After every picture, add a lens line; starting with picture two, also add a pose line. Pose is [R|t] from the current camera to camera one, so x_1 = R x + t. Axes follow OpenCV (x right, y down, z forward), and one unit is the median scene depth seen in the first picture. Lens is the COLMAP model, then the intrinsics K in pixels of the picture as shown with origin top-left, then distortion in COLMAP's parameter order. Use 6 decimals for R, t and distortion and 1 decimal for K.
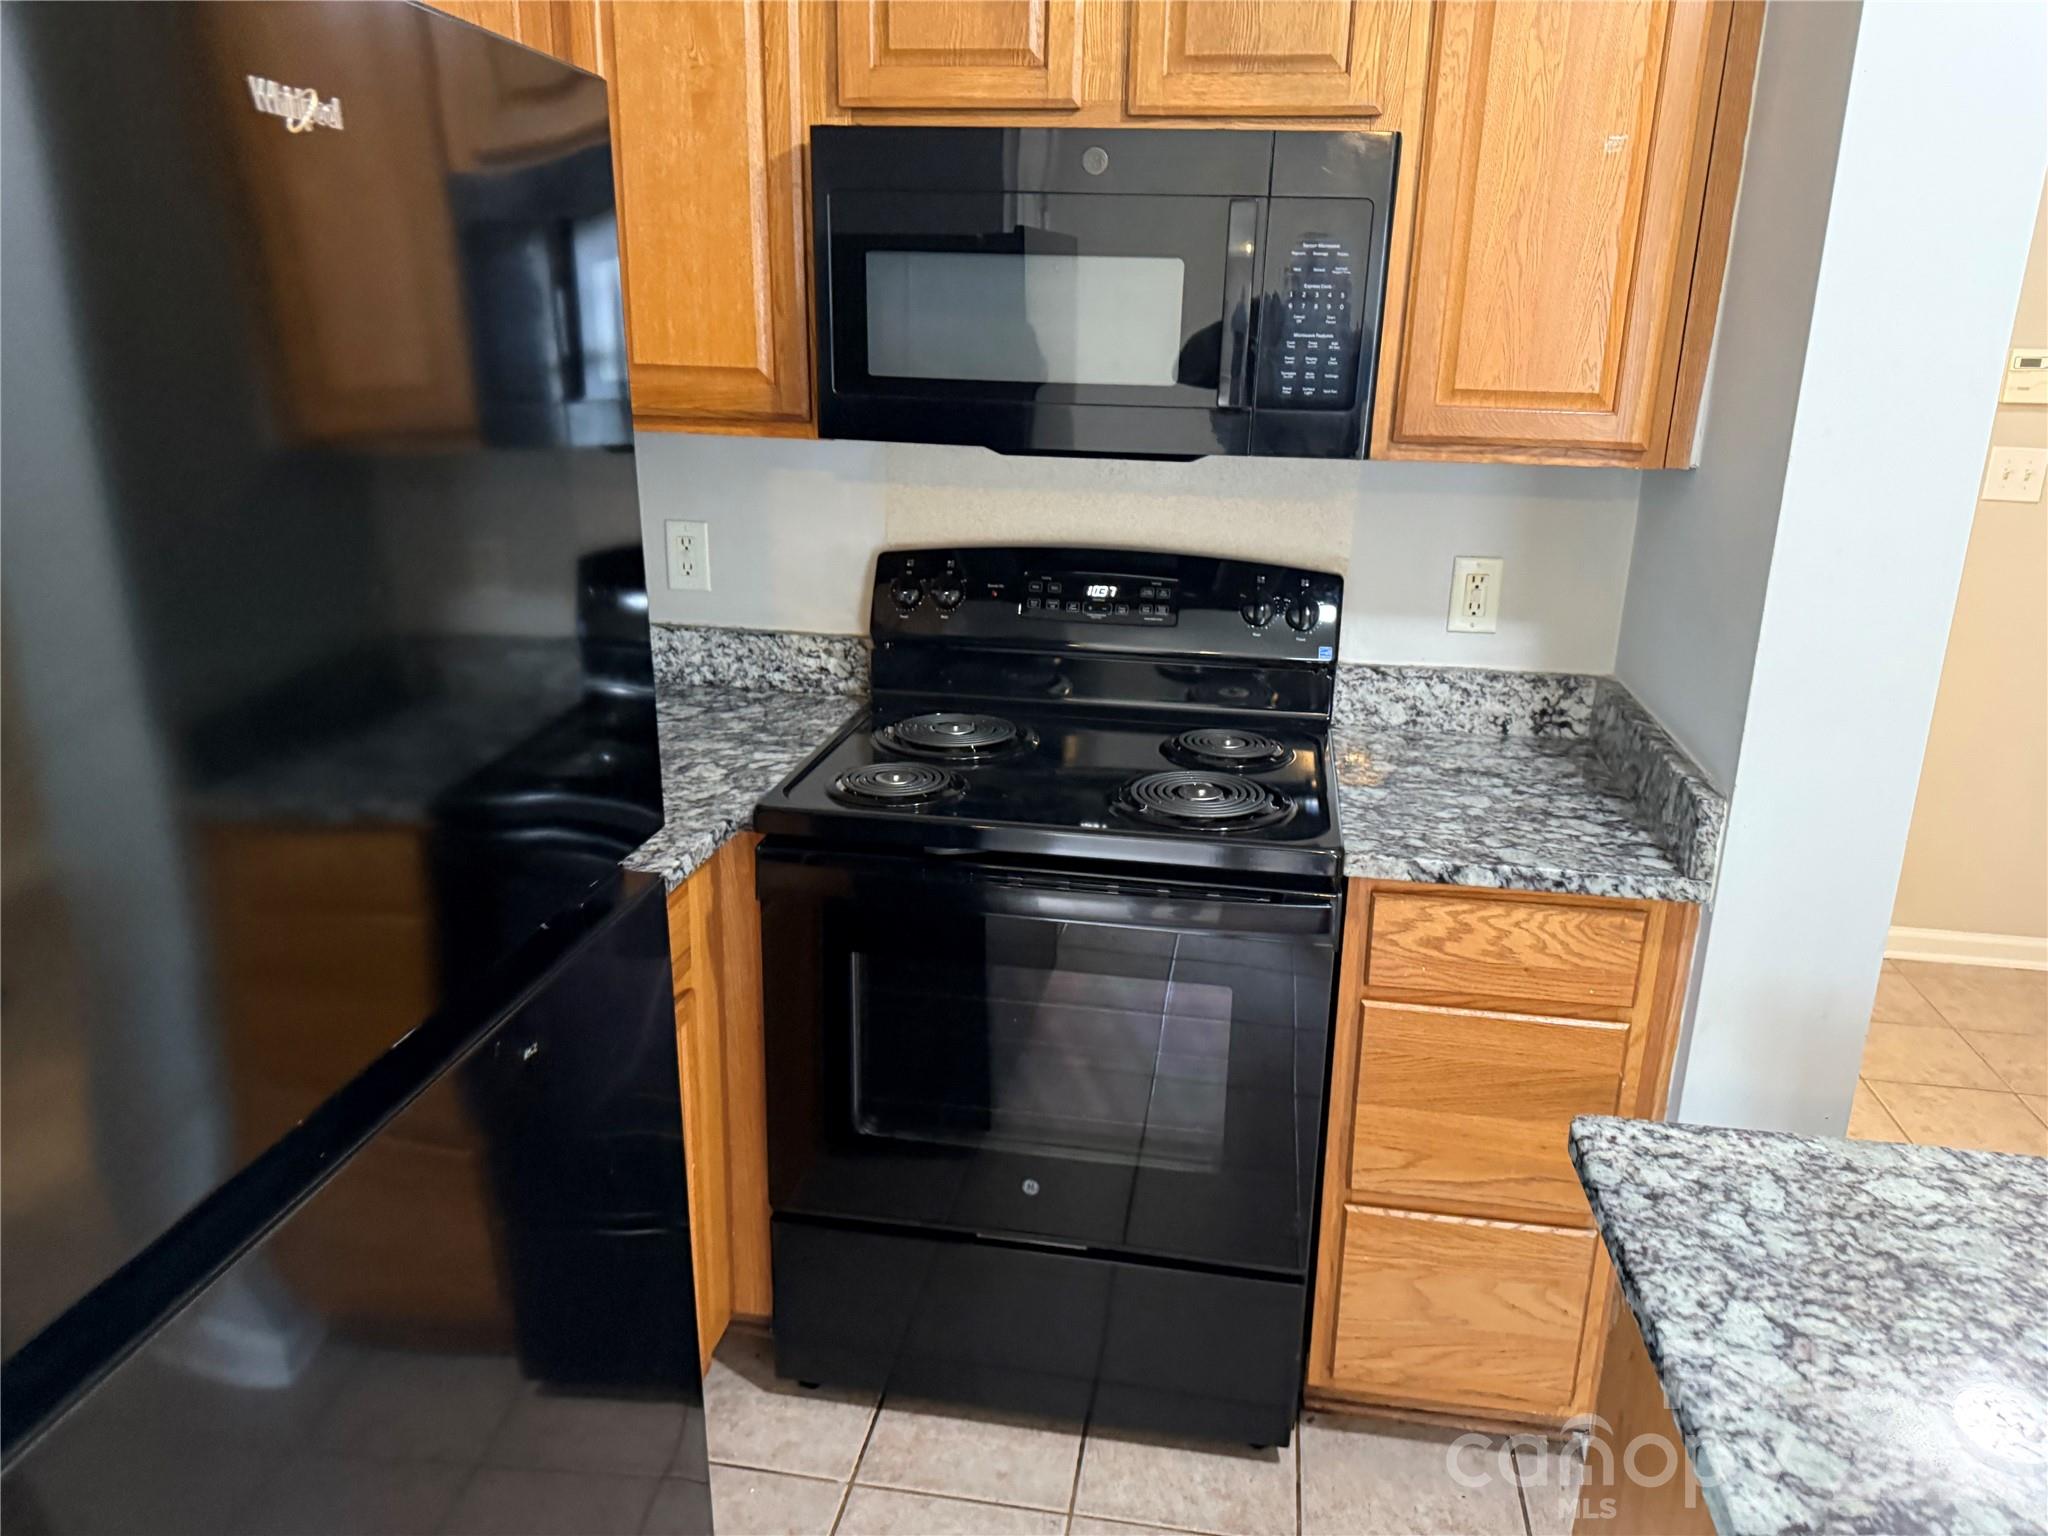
lens RADIAL K [[1413.1, 0, 1030.1], [0, 1413.1, 777.8], [0, 0, 1]] dist [0.026195, -0.035642]
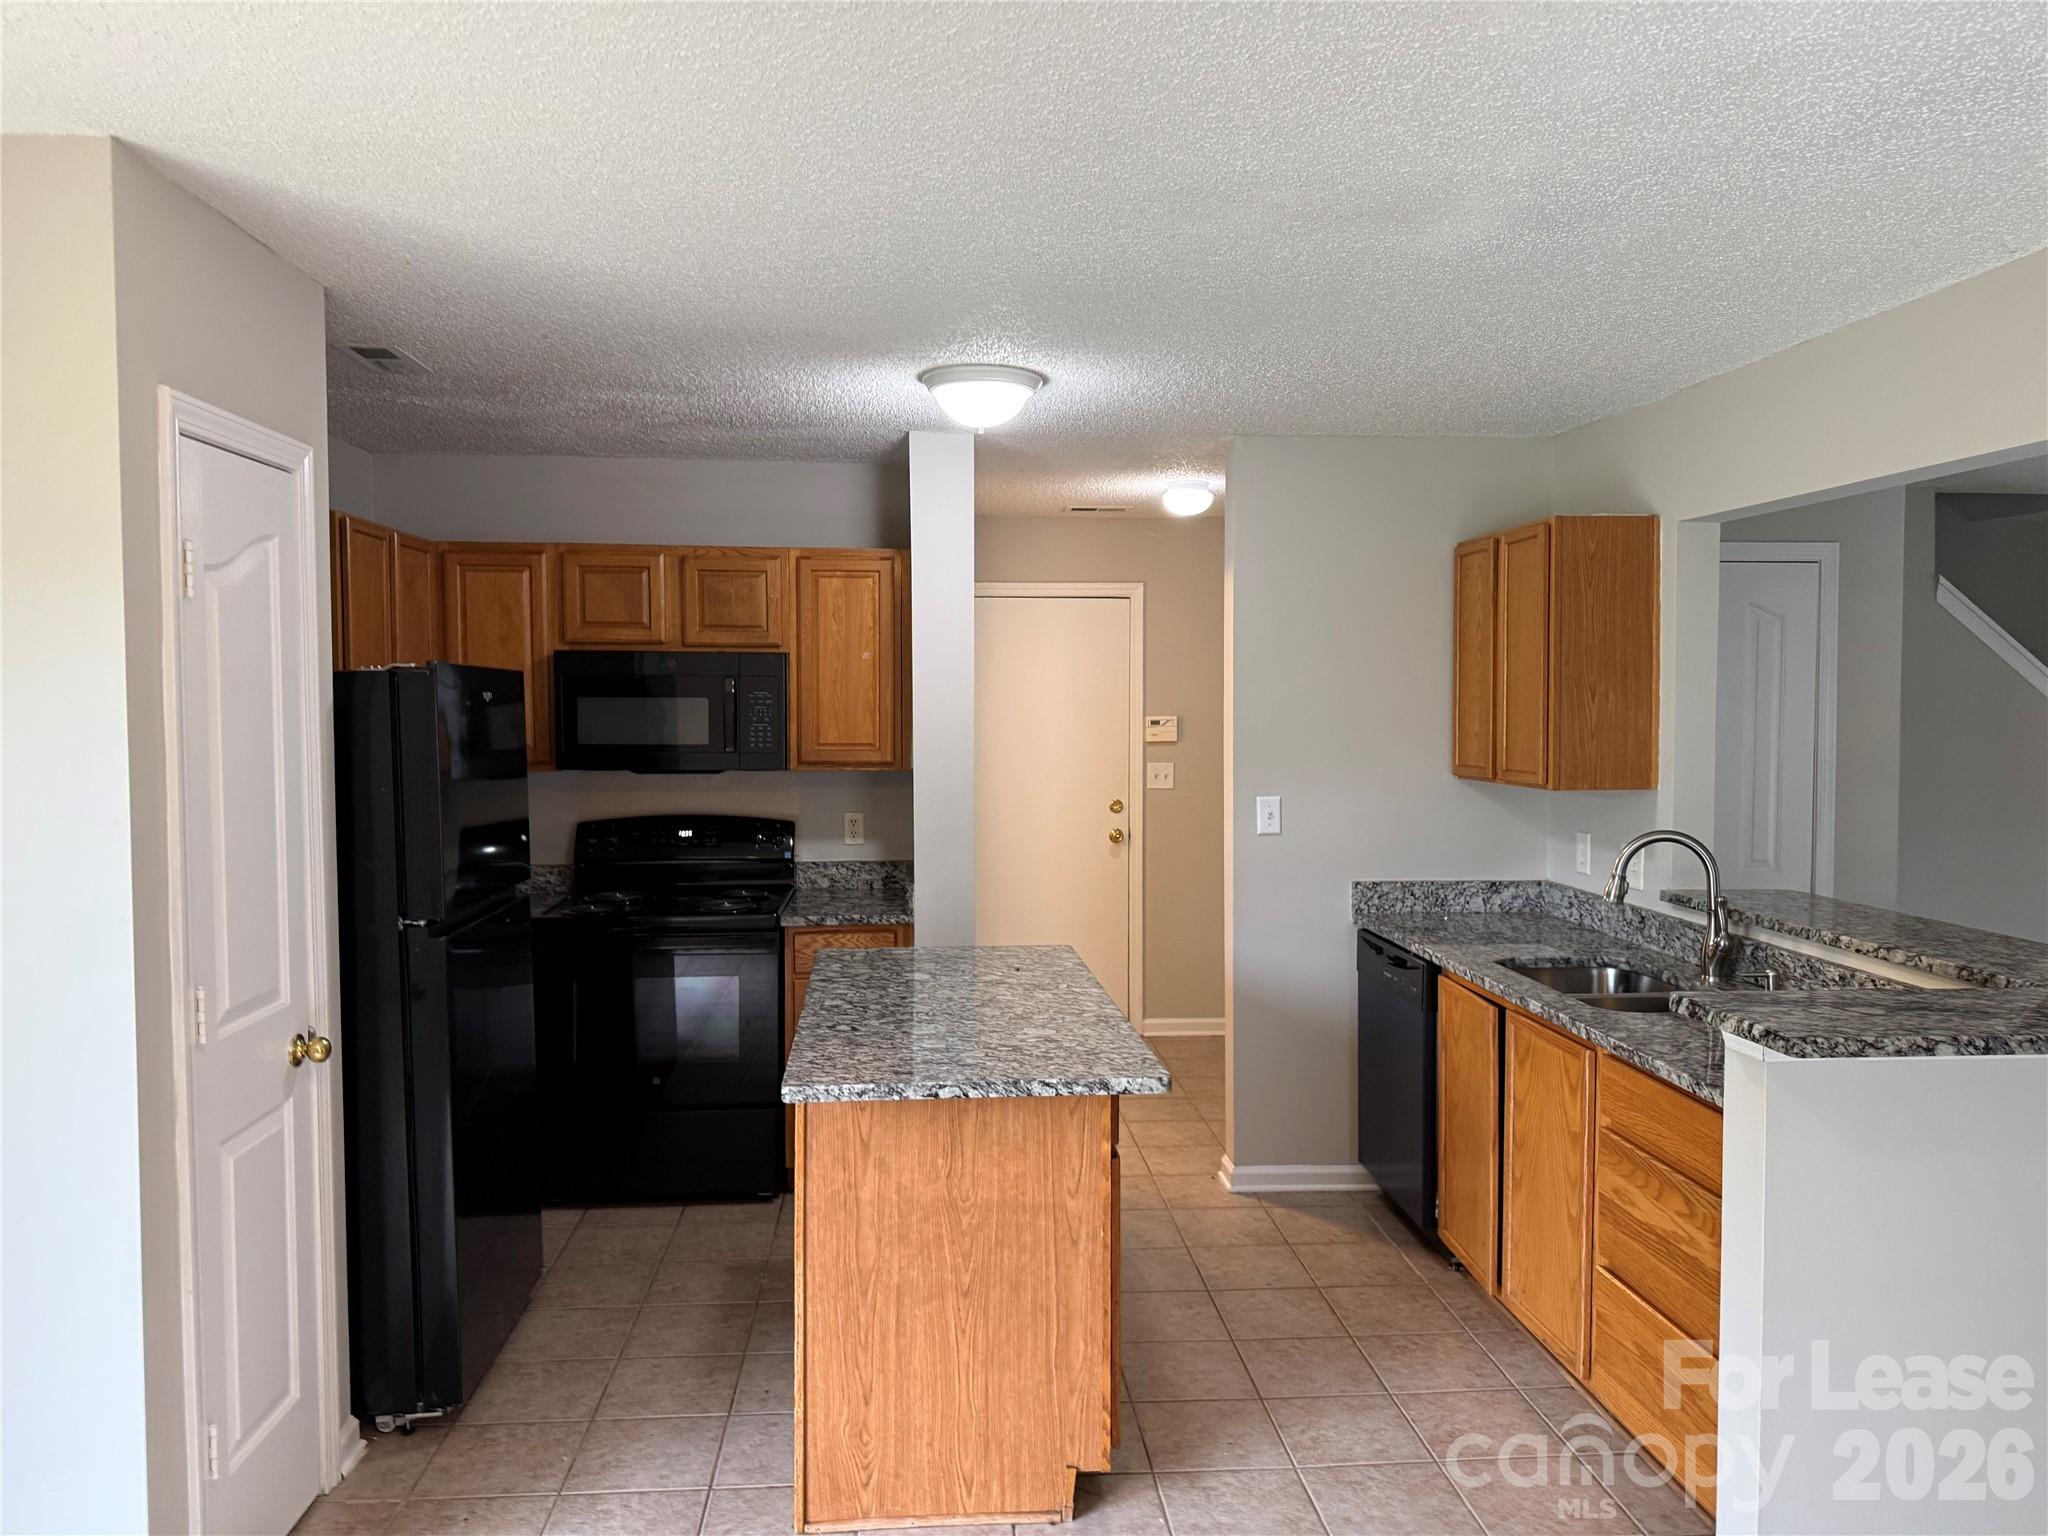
lens RADIAL K [[1413.1, 0, 1067.8], [0, 1413.1, 760.4], [0, 0, 1]] dist [0.026195, -0.035642]
pose [[0.961201, -0.031589, 0.274036, 0.027407], [0.100412, 0.965336, -0.240924, 0.423935], [-0.256926, 0.259092, 0.931053, -1.511663]]
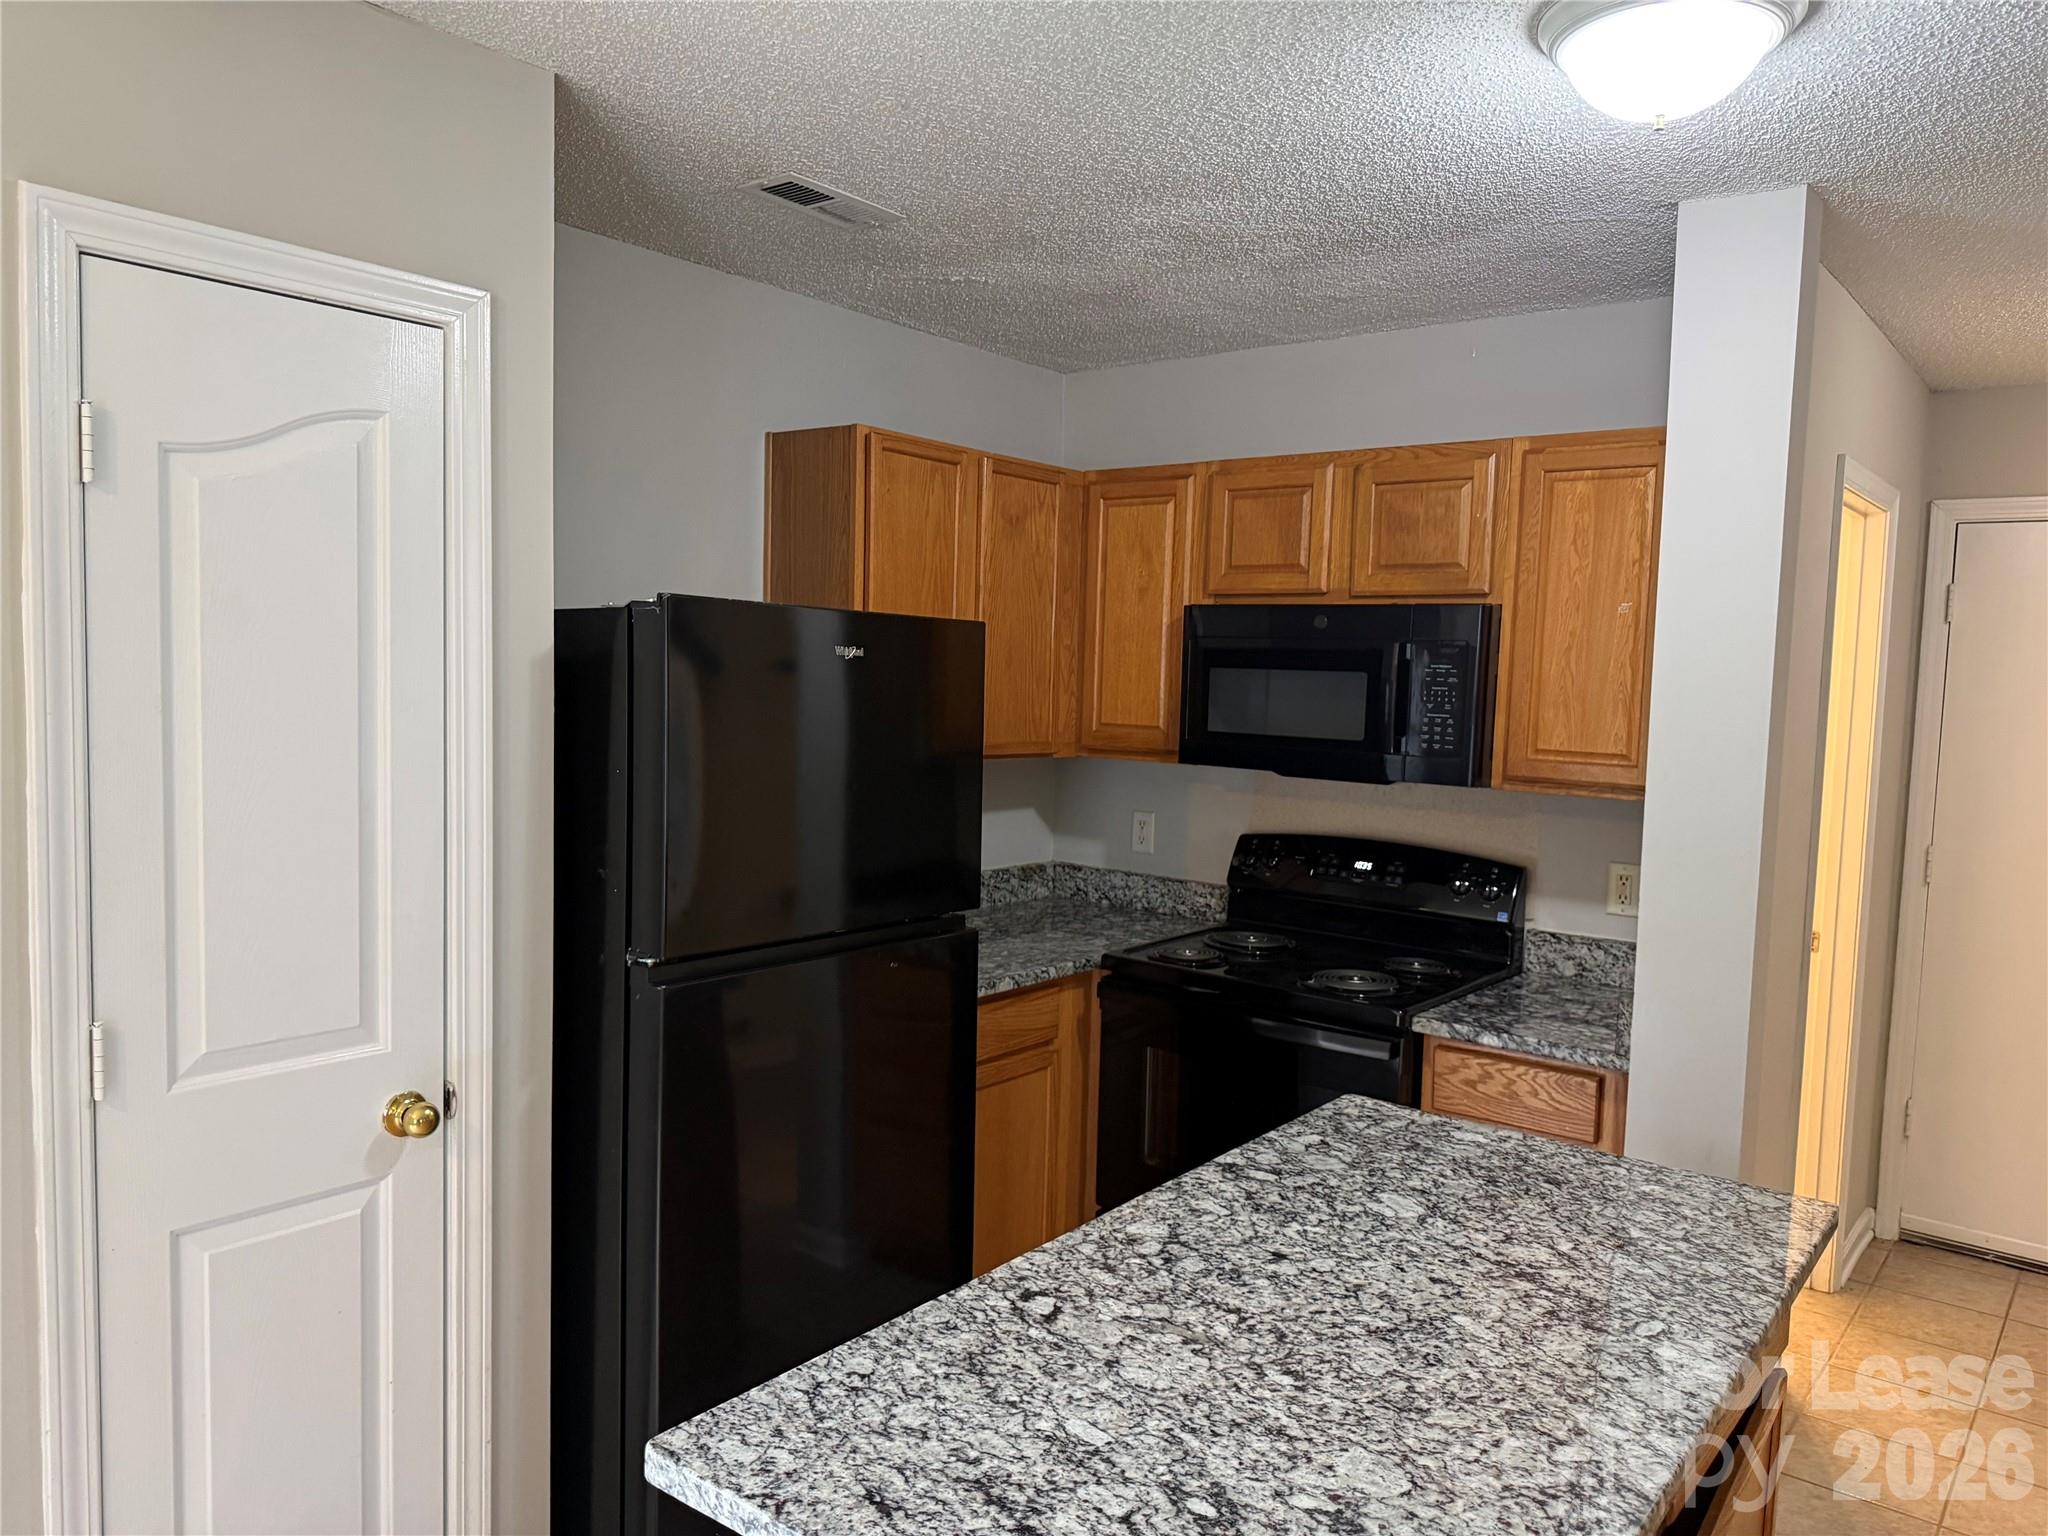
lens RADIAL K [[1413.1, 0, 1017.7], [0, 1413.1, 778.2], [0, 0, 1]] dist [0.026195, -0.035642]
pose [[0.863443, 0.042753, -0.502632, 0.603175], [-0.161531, 0.967369, -0.195202, 0.170294], [0.477885, 0.249737, 0.842174, -0.637533]]
